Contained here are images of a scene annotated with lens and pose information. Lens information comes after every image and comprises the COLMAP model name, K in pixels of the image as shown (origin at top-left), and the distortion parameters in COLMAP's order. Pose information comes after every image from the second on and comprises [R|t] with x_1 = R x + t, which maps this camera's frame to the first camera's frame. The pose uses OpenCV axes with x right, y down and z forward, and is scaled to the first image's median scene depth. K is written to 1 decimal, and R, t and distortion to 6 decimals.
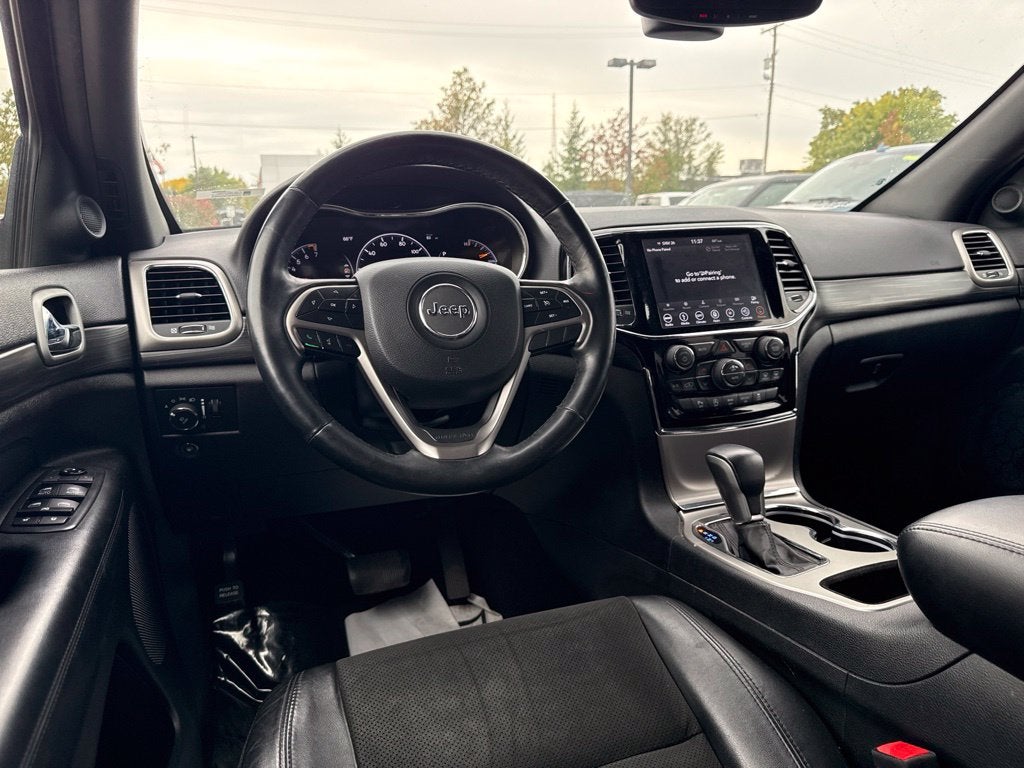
lens RADIAL K [[732.8, 0, 513.5], [0, 732.8, 368.3], [0, 0, 1]] dist [0.043455, -0.041850]
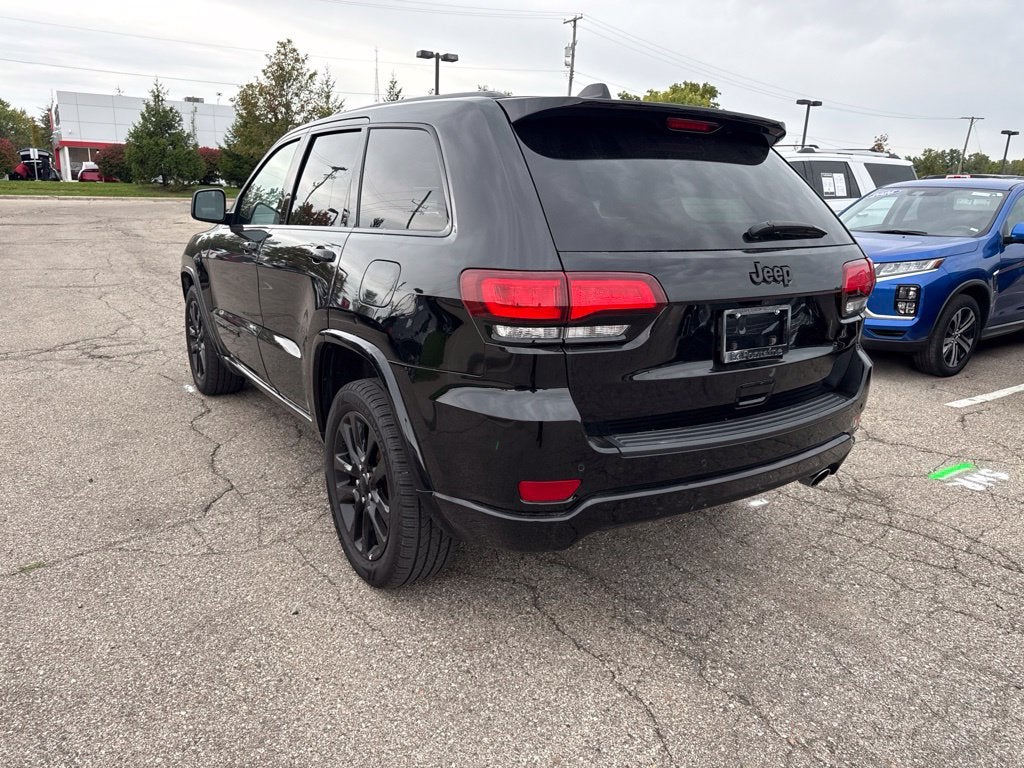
lens RADIAL K [[732.8, 0, 513.5], [0, 732.8, 368.3], [0, 0, 1]] dist [0.043455, -0.041850]
pose [[0.972006, -0.000275, 0.234955, 0.000492], [-0.011852, 0.998669, 0.050201, 0.021261], [-0.234656, -0.051580, 0.970709, -0.167551]]
